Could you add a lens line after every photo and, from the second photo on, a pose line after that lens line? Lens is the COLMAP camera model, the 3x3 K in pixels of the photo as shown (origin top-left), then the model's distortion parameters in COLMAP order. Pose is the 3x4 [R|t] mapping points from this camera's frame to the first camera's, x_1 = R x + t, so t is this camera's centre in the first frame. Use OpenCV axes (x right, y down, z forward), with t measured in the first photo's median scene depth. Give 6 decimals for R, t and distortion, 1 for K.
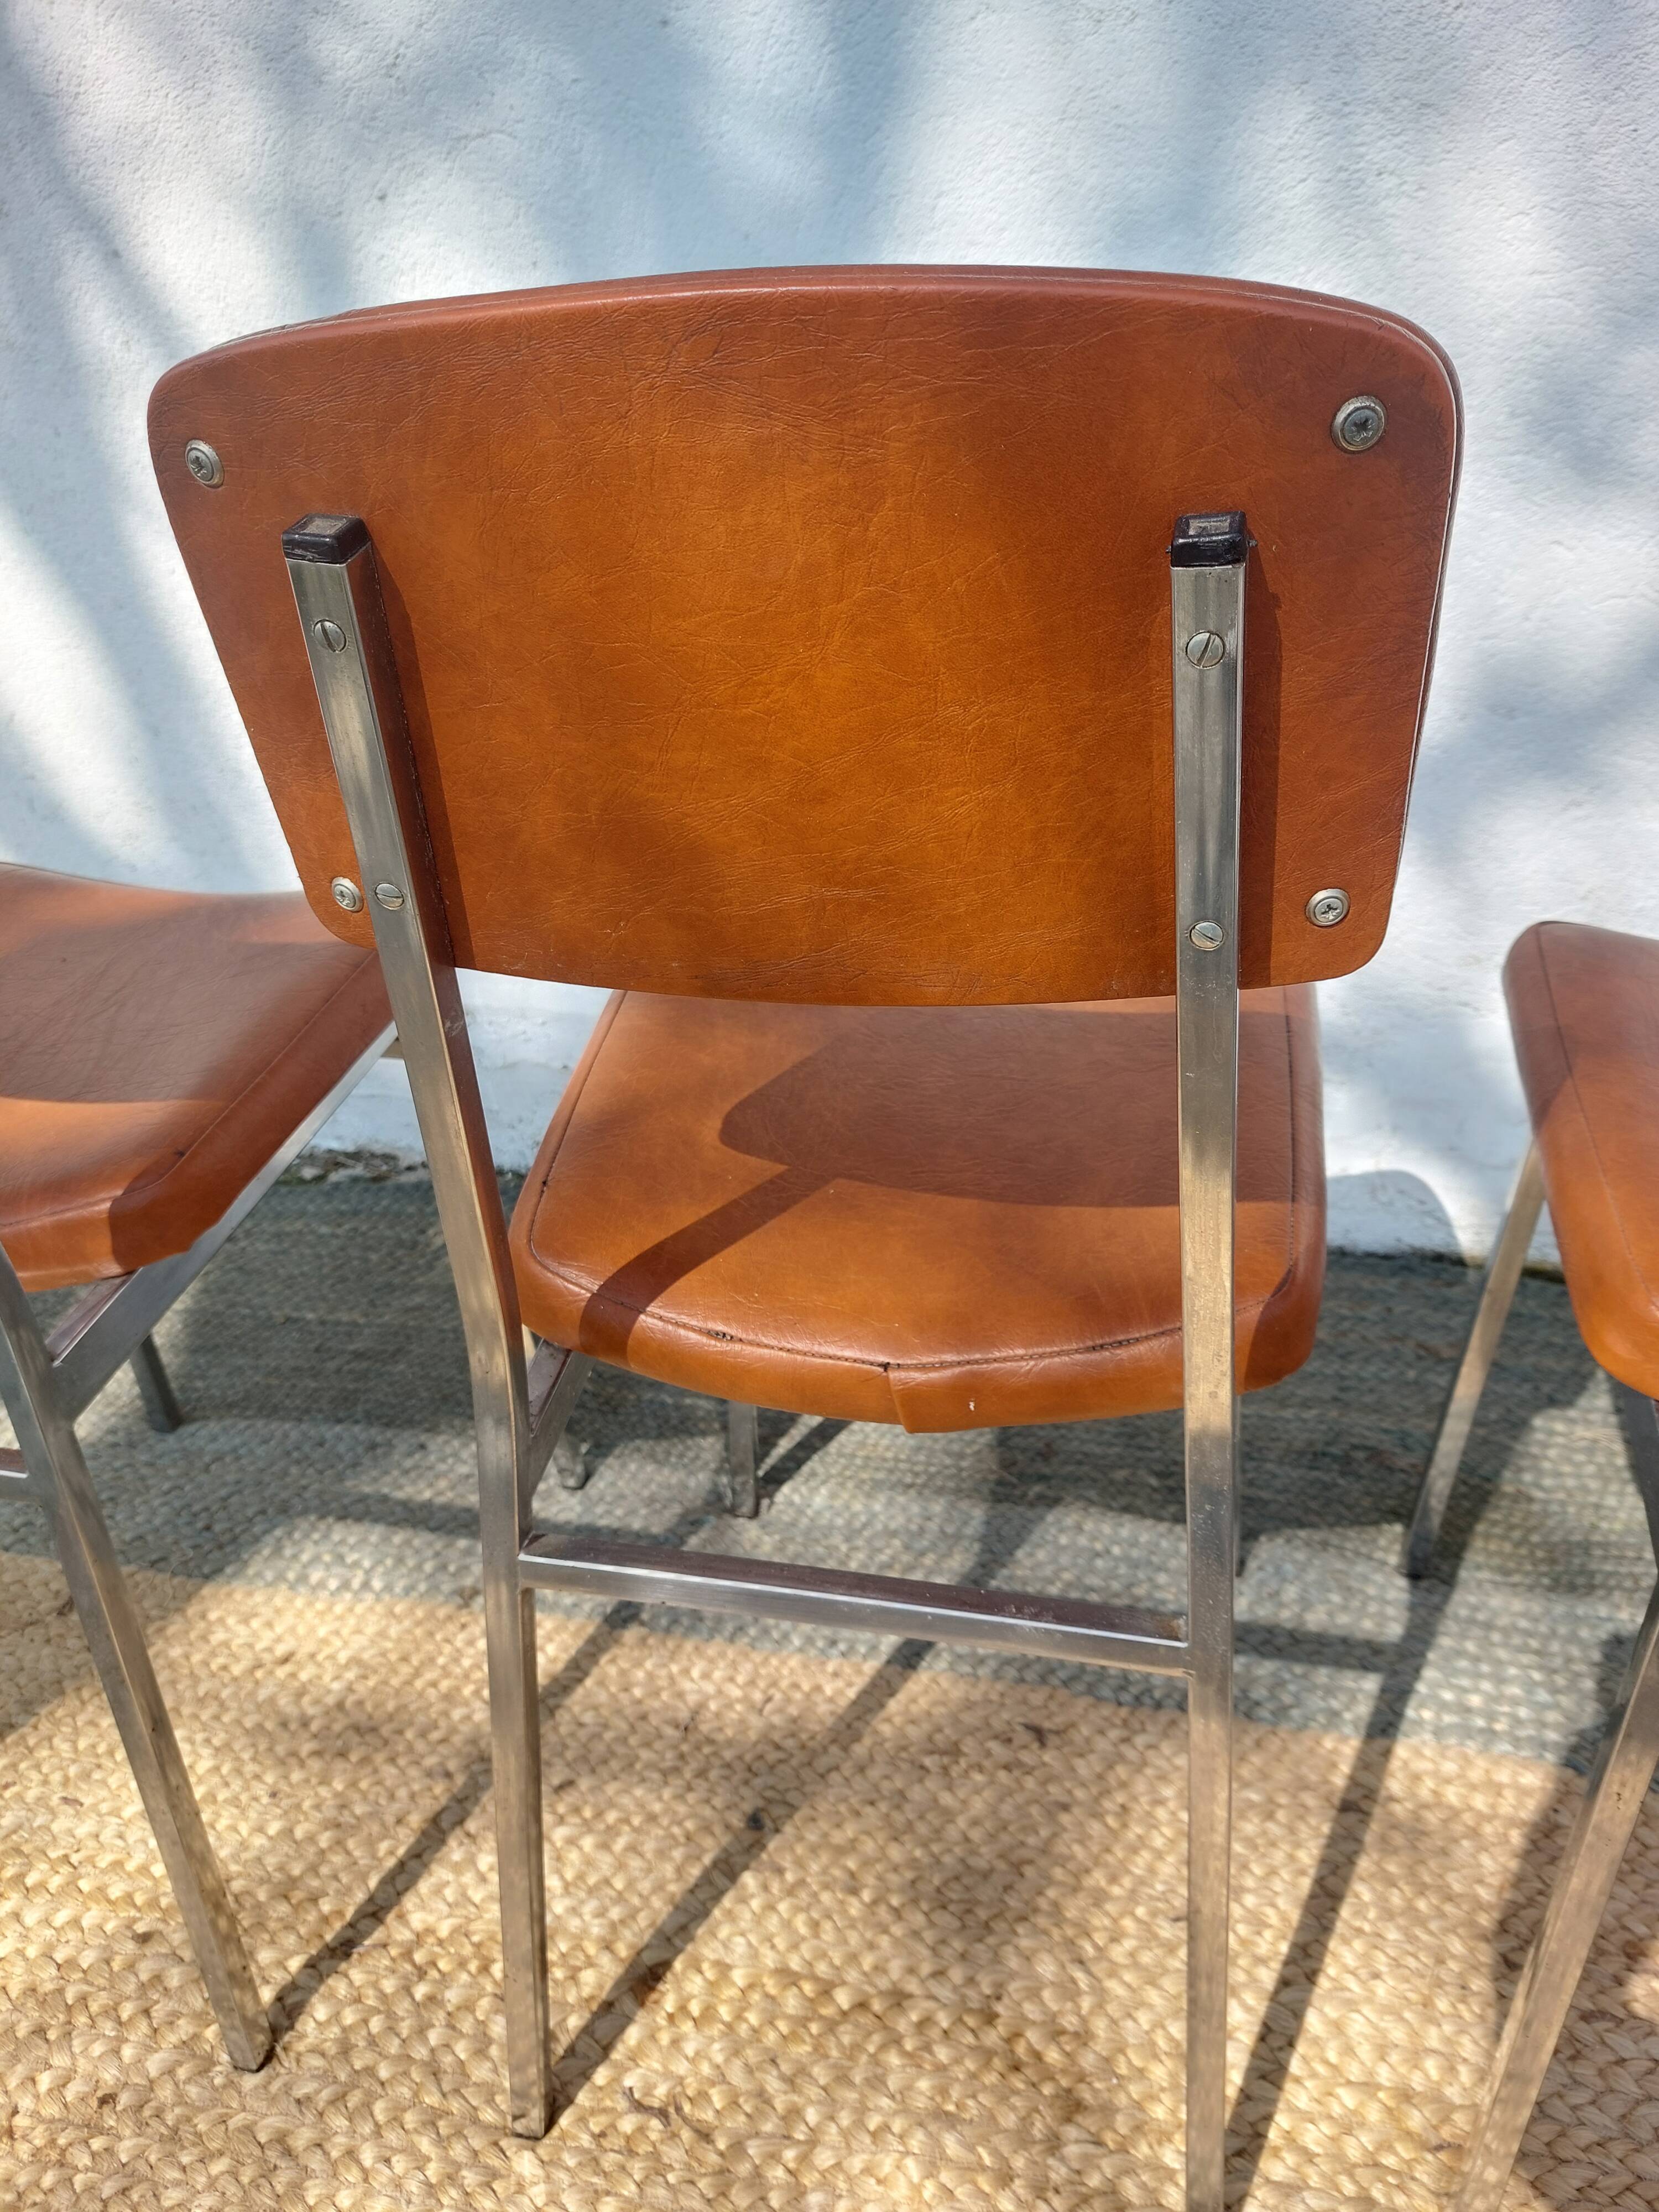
lens RADIAL K [[1604.2, 0, 843.4], [0, 1604.2, 1124.6], [0, 0, 1]] dist [0.028683, -0.028195]
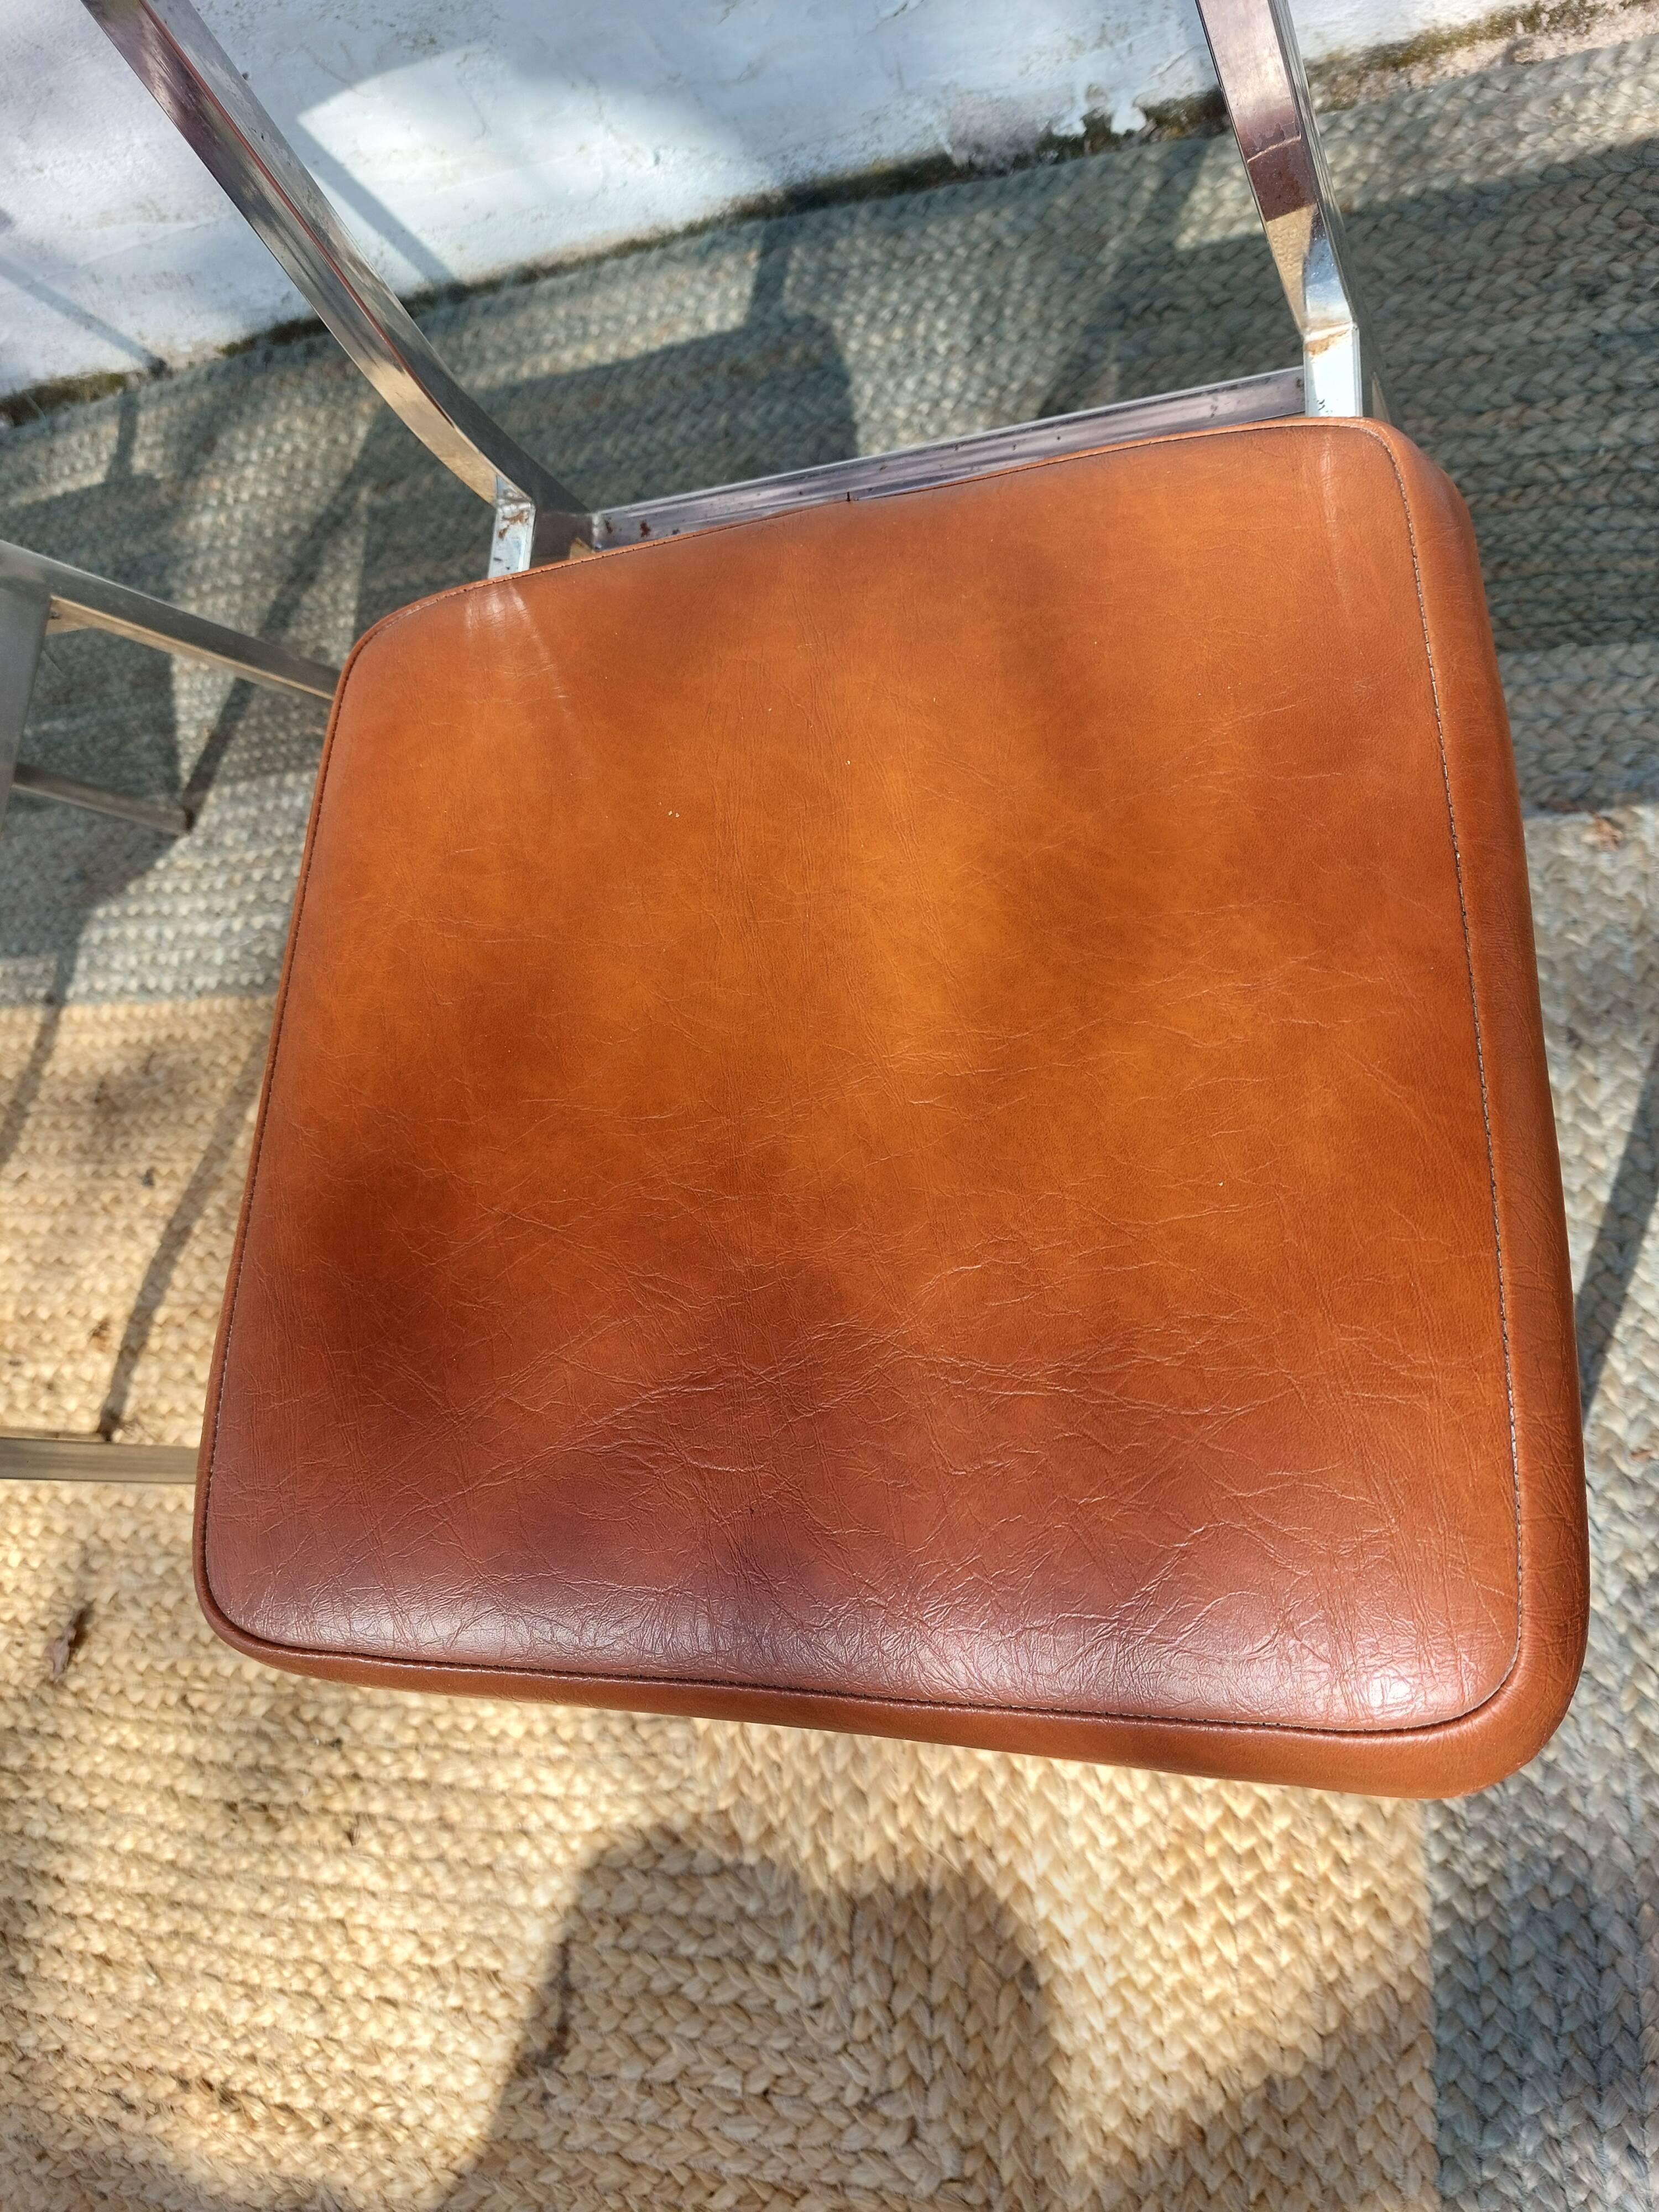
lens RADIAL K [[1633.0, 0, 831.3], [0, 1633.0, 1096.3], [0, 0, 1]] dist [0.029098, -0.031806]
pose [[0.923733, -0.244995, -0.294439, 0.722731], [0.381438, 0.658523, 0.648731, -0.175606], [0.034959, -0.711565, 0.701750, 0.227221]]
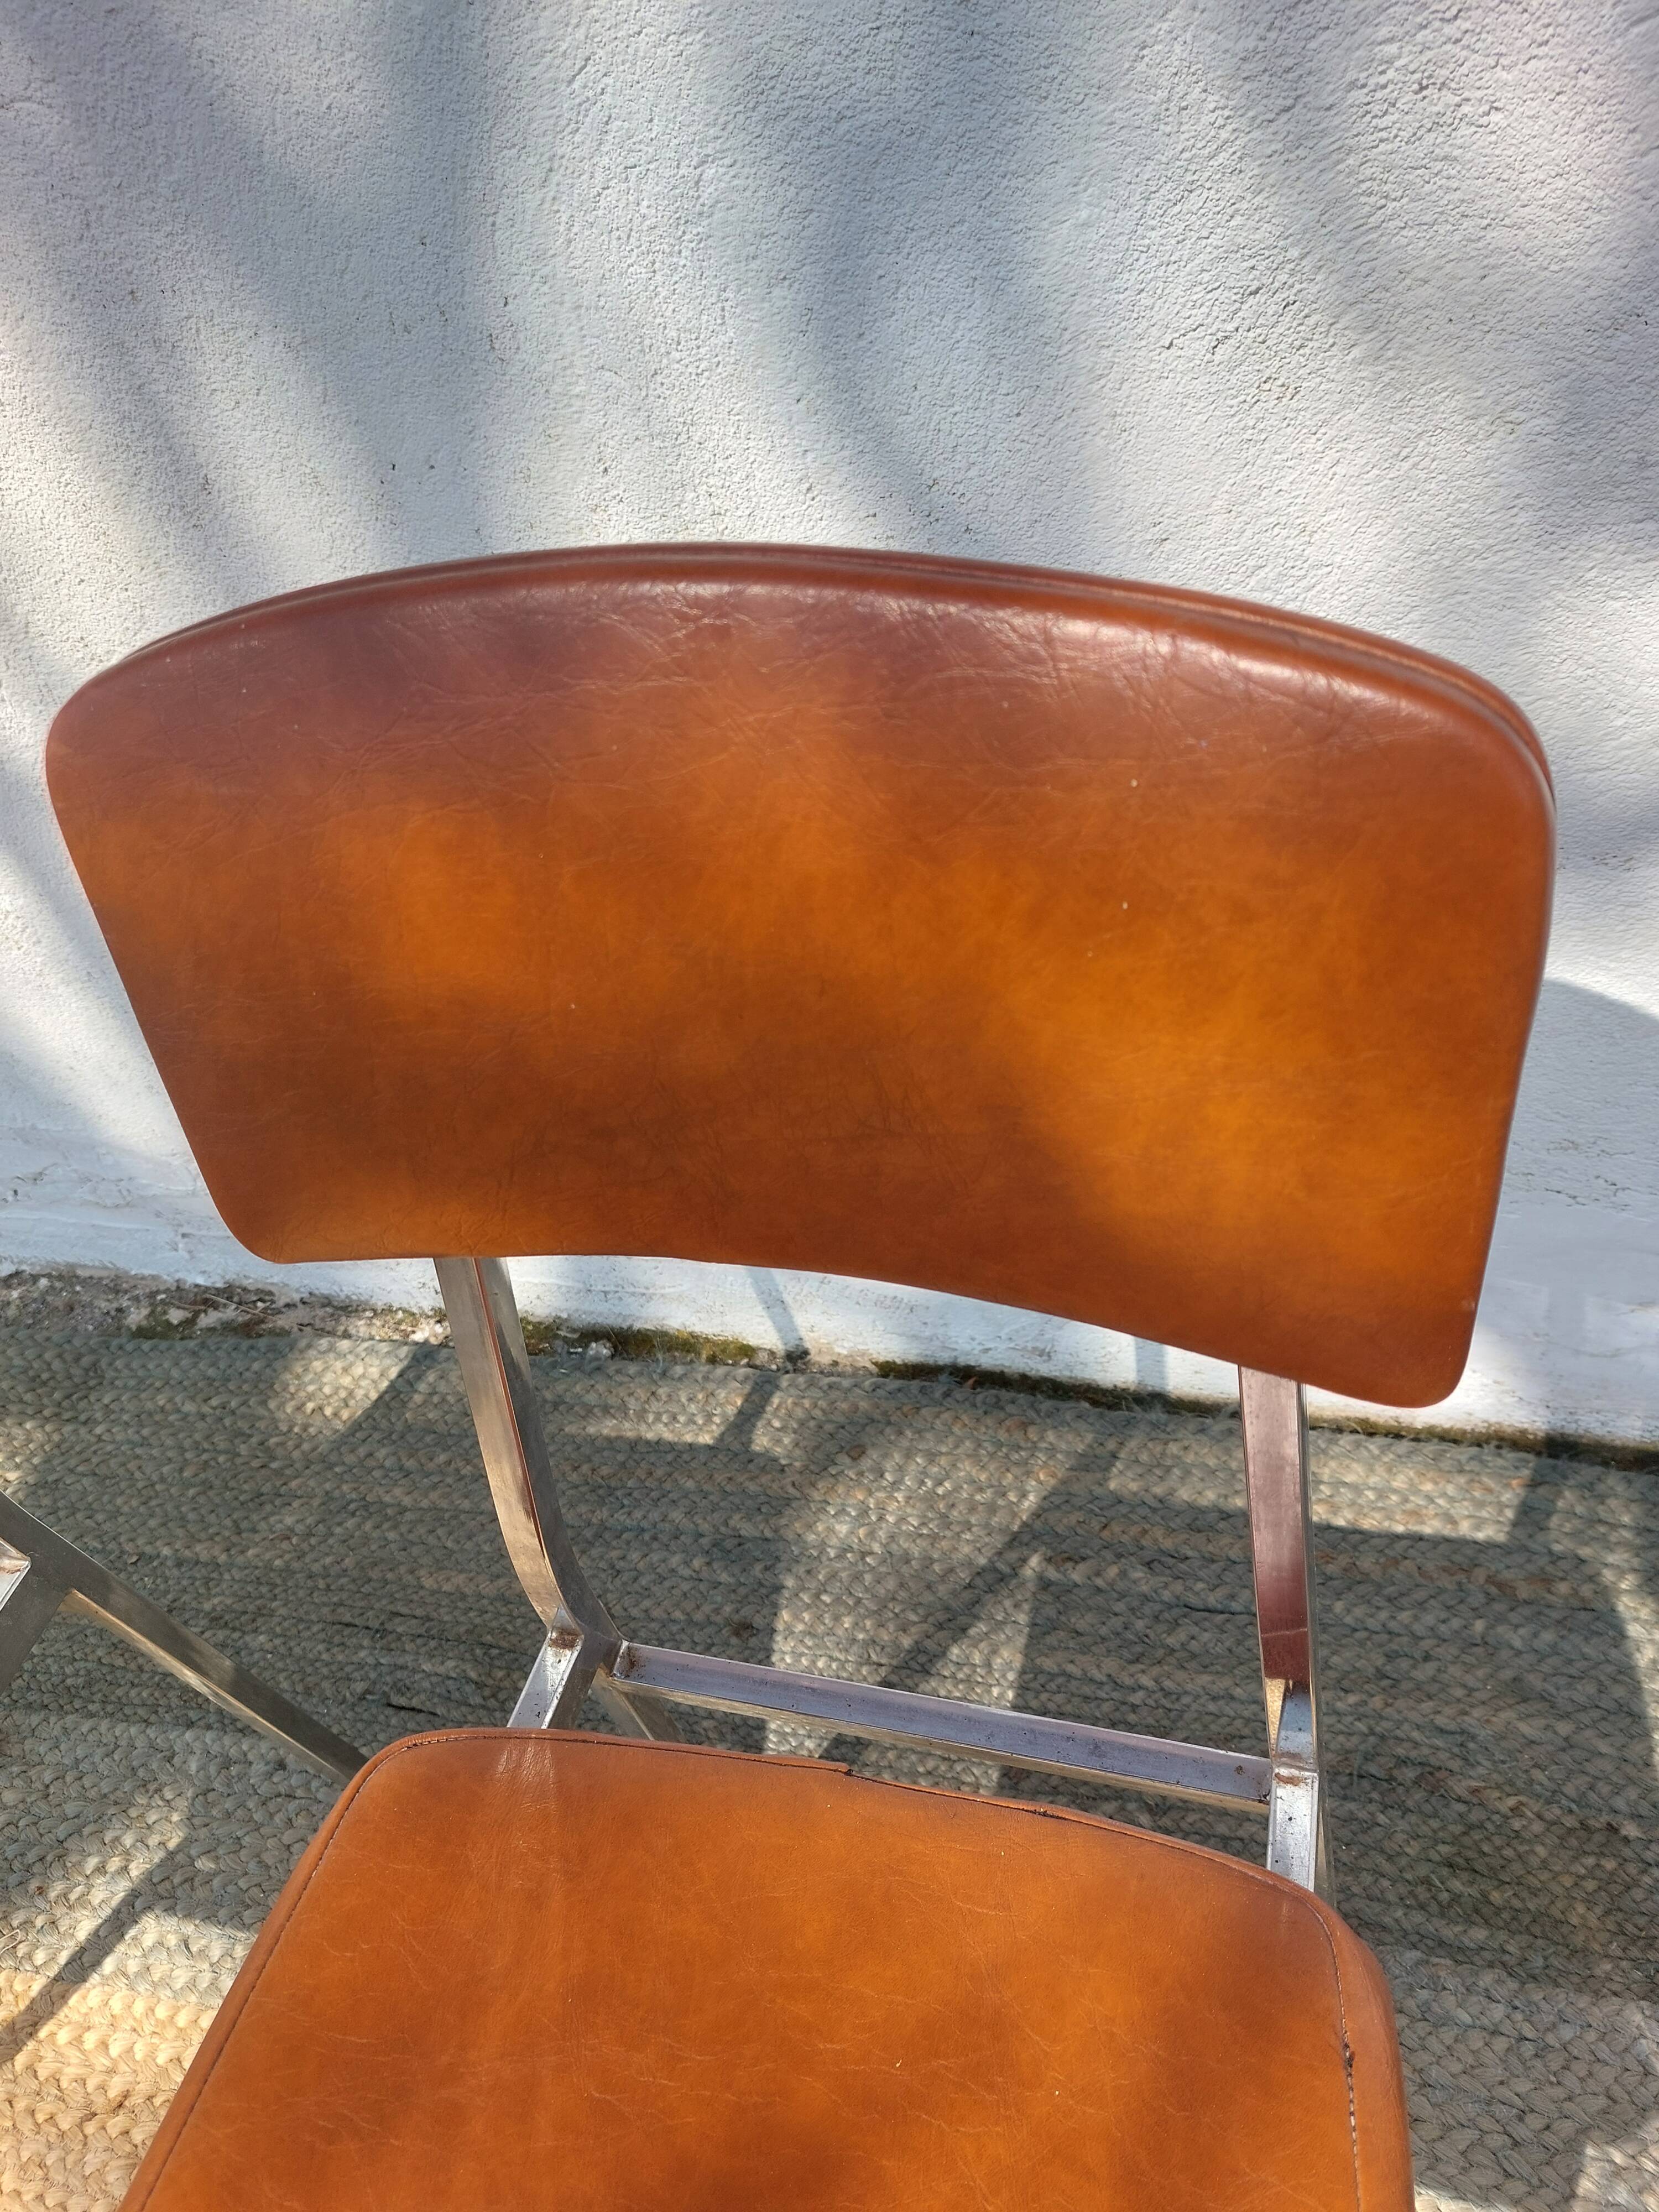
lens RADIAL K [[1604.2, 0, 837.5], [0, 1604.2, 1125.2], [0, 0, 1]] dist [0.028683, -0.028195]
pose [[0.995086, -0.058633, -0.079788, 0.147107], [0.075150, 0.971911, 0.223029, -0.369541], [0.064470, -0.227929, 0.971541, 0.335920]]
